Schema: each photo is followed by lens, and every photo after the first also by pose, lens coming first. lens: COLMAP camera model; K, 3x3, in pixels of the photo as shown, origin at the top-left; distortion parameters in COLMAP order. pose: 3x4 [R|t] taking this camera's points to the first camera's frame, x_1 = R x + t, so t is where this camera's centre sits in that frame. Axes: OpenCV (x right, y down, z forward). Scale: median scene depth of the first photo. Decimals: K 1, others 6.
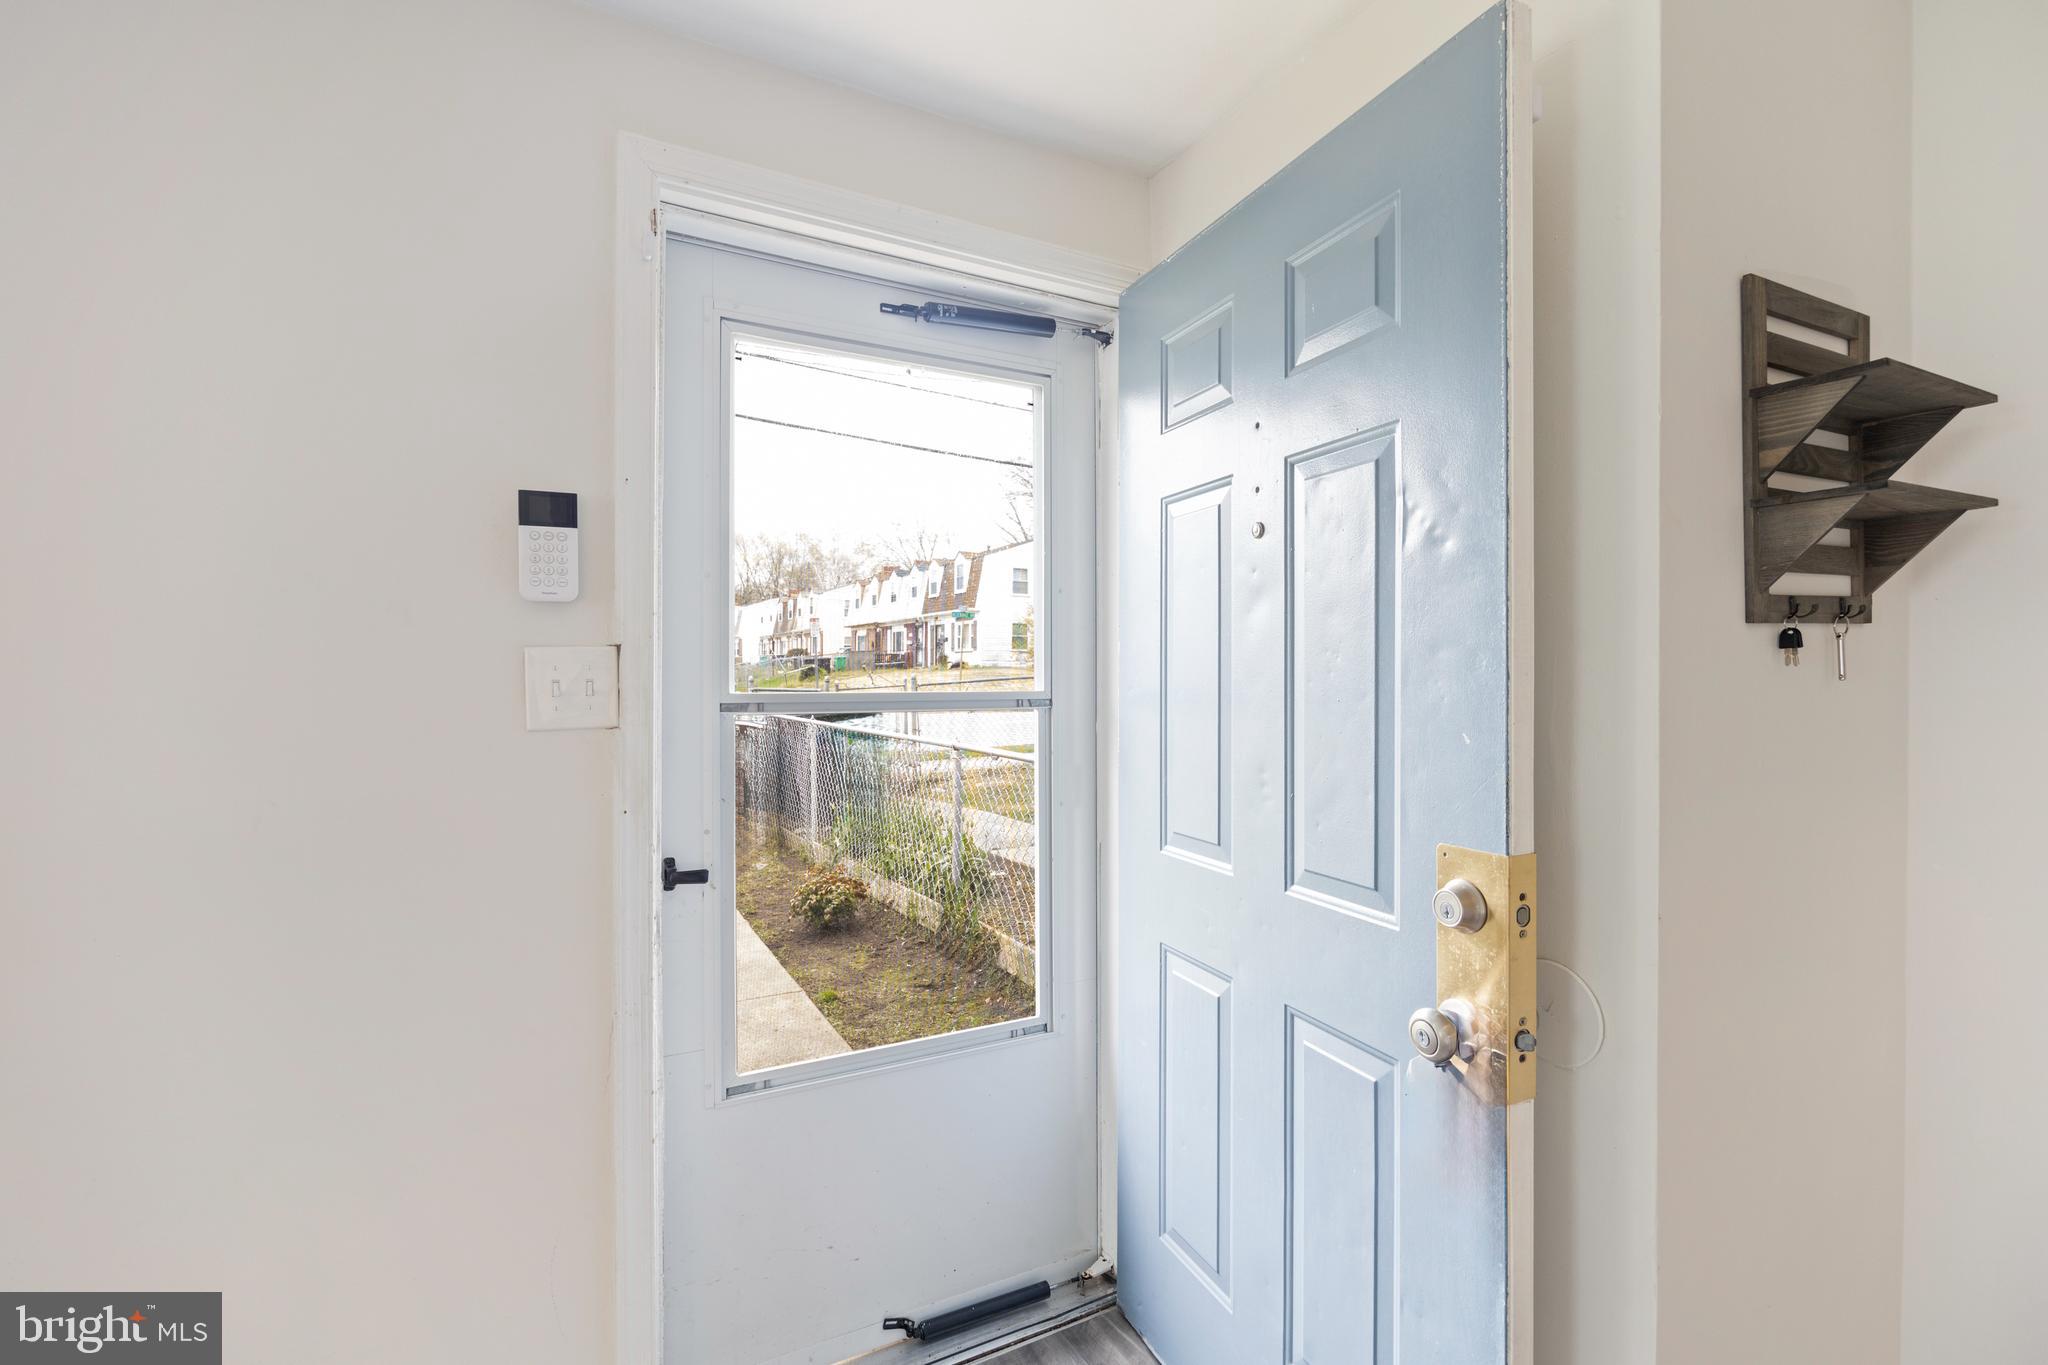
lens RADIAL K [[950.9, 0, 1081.9], [0, 950.9, 676.5], [0, 0, 1]] dist [-0.017907, 0.000410]
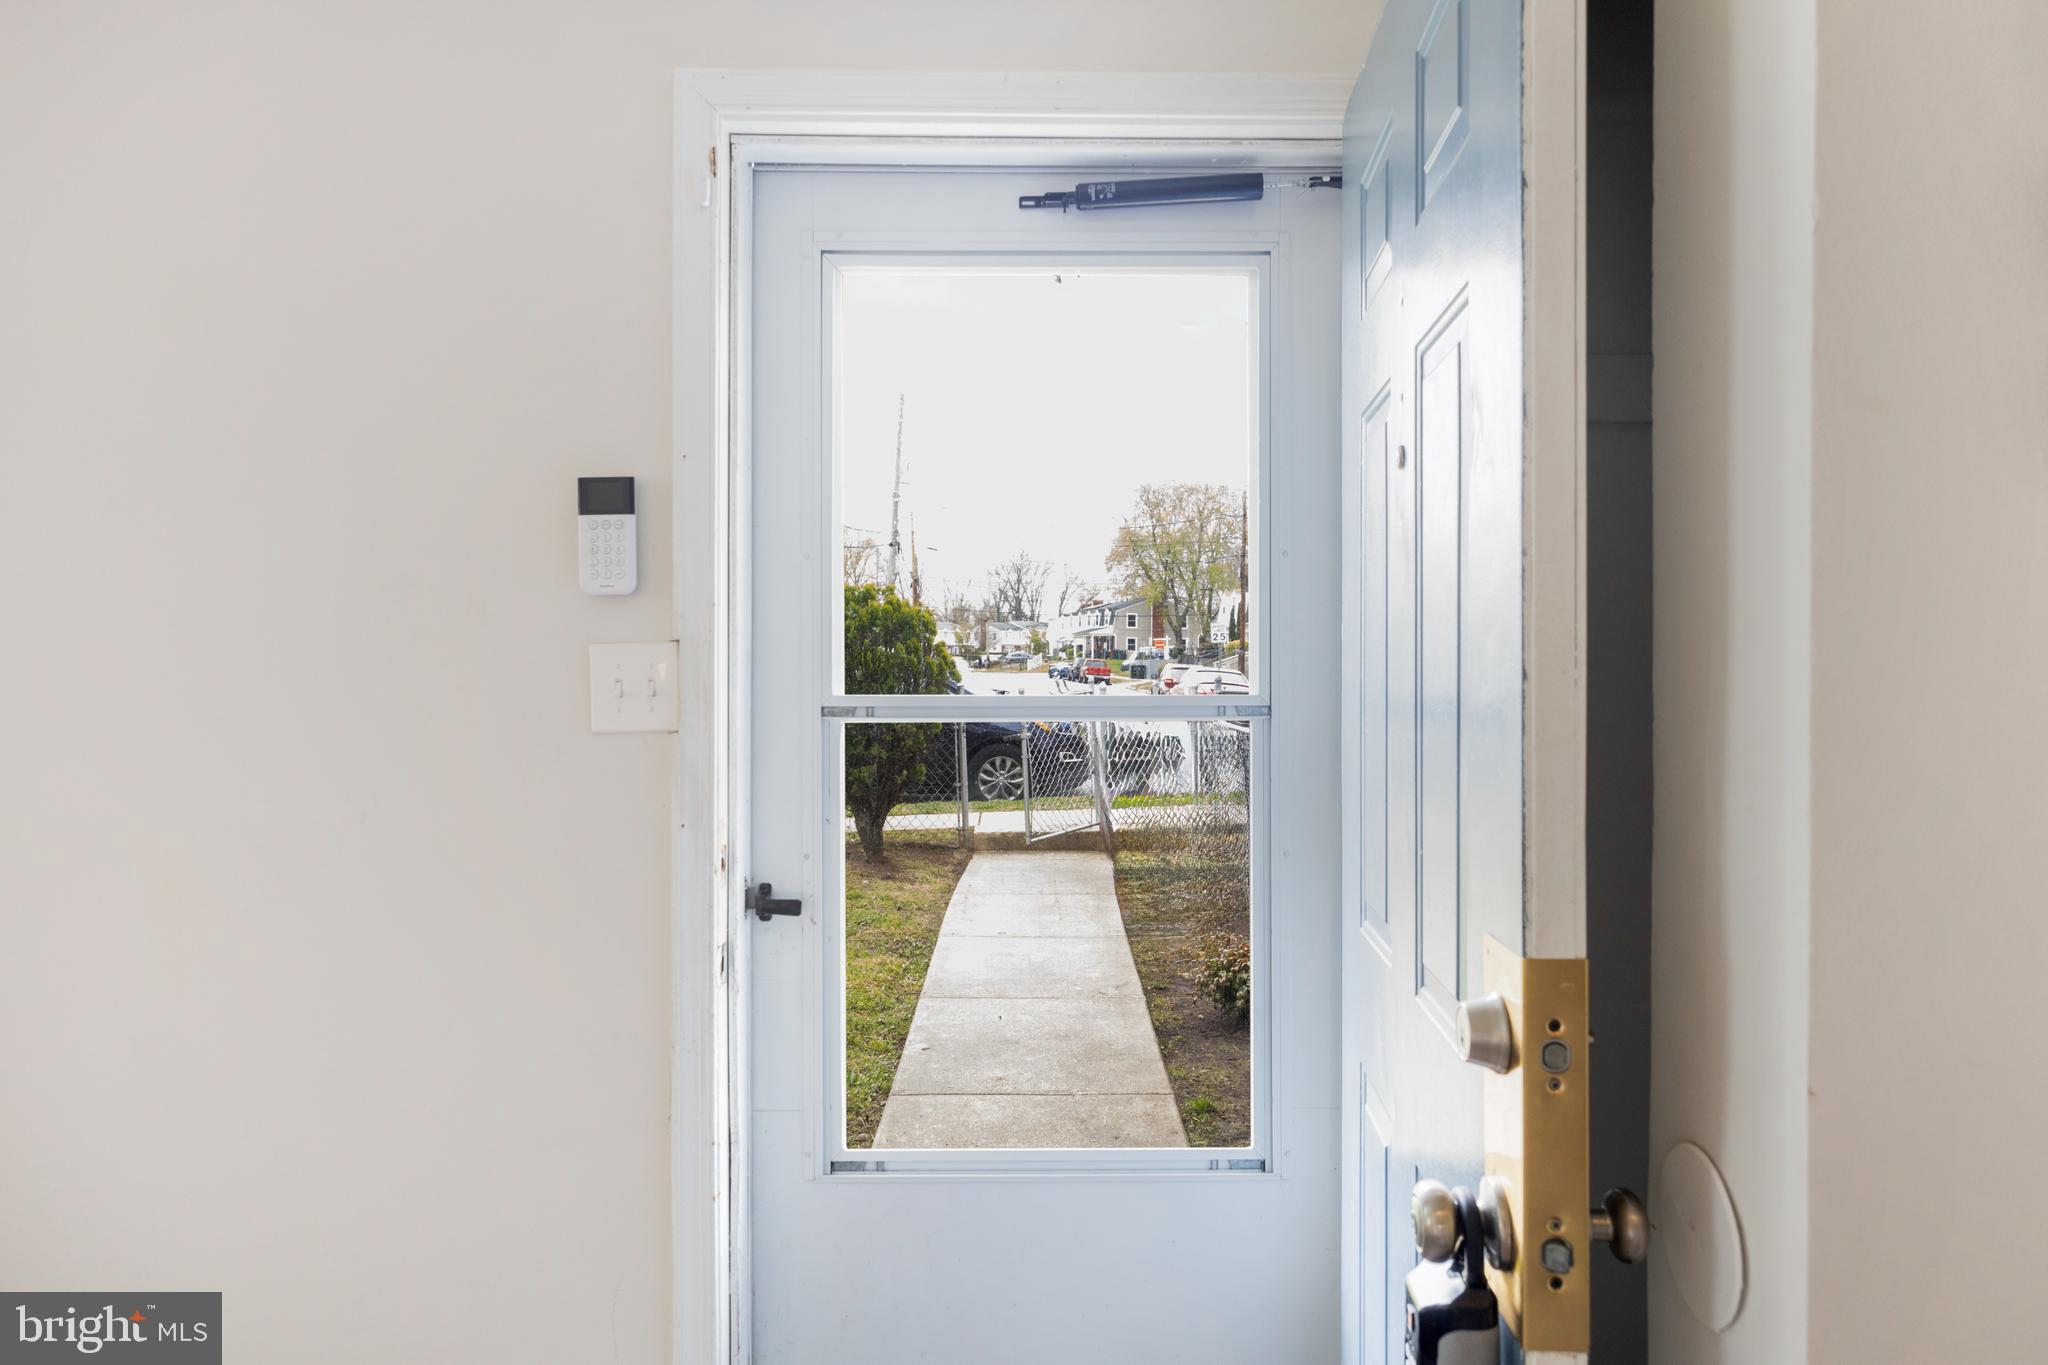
lens RADIAL K [[1354.2, 0, 1024.0], [0, 1354.2, 682.5], [0, 0, 1]] dist [-0.008003, -0.002623]
pose [[0.873802, 0.001640, -0.486279, 0.424388], [0.001218, 0.999984, 0.005561, -0.000034], [0.486280, -0.005451, 0.873786, 0.031836]]
